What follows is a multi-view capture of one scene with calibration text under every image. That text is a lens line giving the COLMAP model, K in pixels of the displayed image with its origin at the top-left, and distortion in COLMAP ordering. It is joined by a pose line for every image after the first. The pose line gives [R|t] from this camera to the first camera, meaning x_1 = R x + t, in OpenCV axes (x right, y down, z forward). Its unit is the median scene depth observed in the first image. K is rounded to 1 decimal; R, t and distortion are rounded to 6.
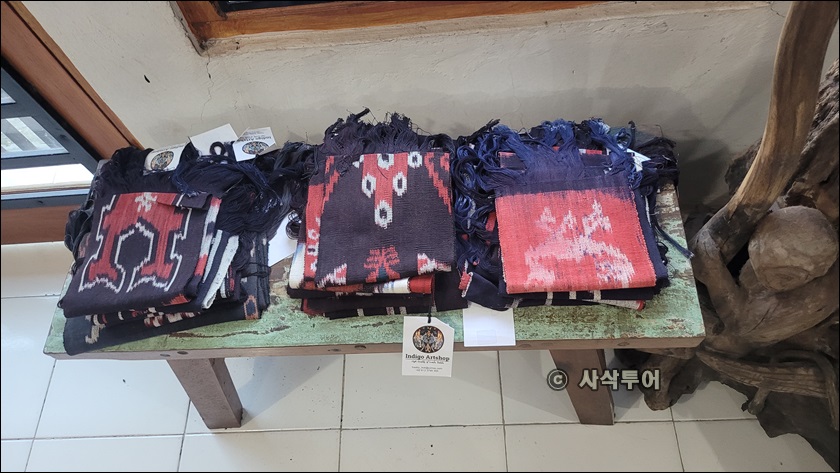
lens RADIAL K [[599.5, 0, 420.0], [0, 599.5, 236.5], [0, 0, 1]] dist [0.086897, -0.110598]
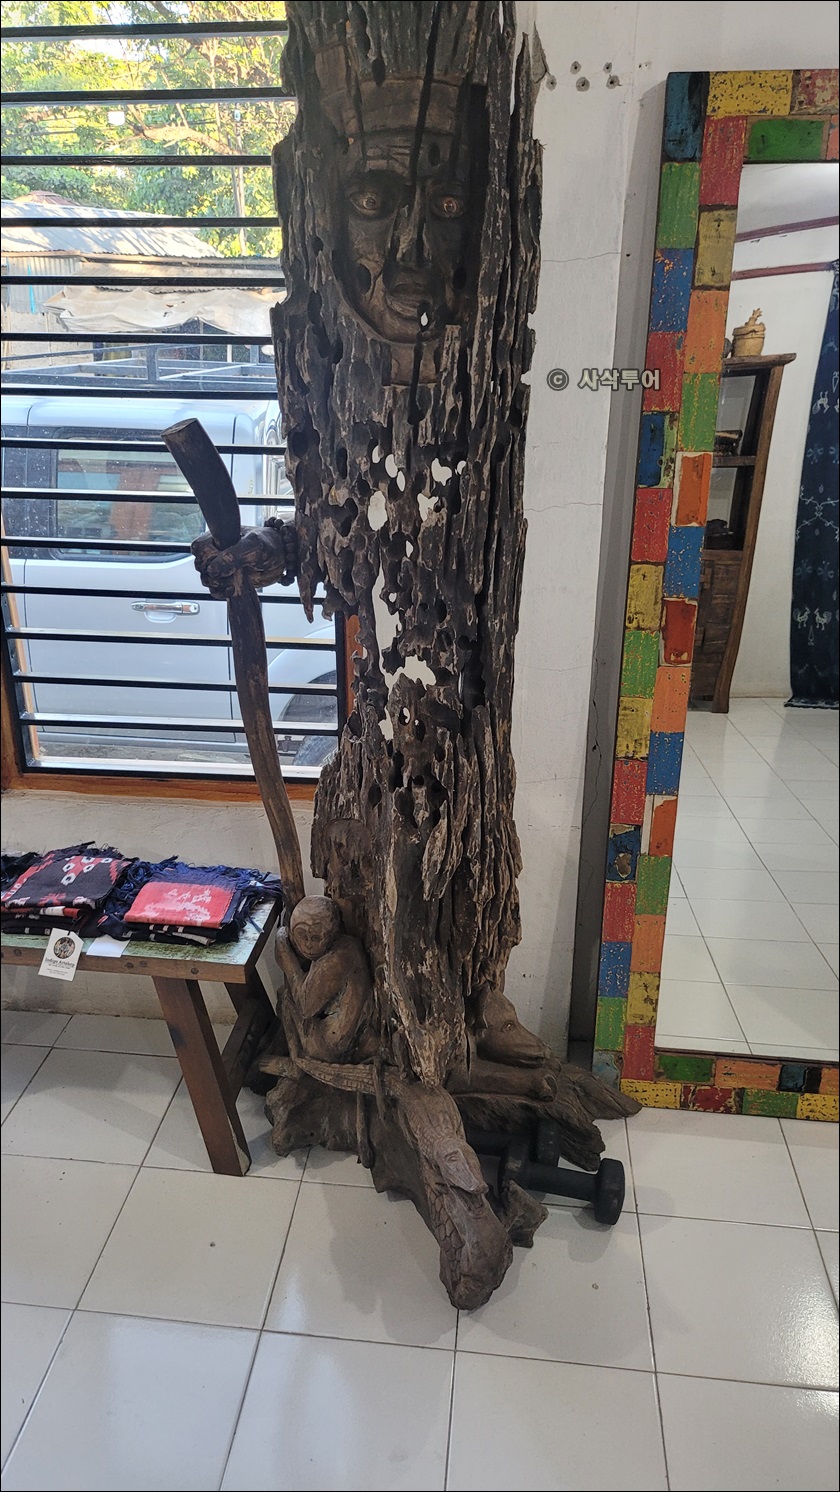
lens RADIAL K [[1064.8, 0, 420.0], [0, 1064.8, 746.0], [0, 0, 1]] dist [0.086897, -0.110598]
pose [[0.988261, 0.130292, -0.079779, 1.010021], [-0.151287, 0.761848, -0.629841, 1.309977], [-0.021284, 0.634516, 0.772616, -1.341945]]
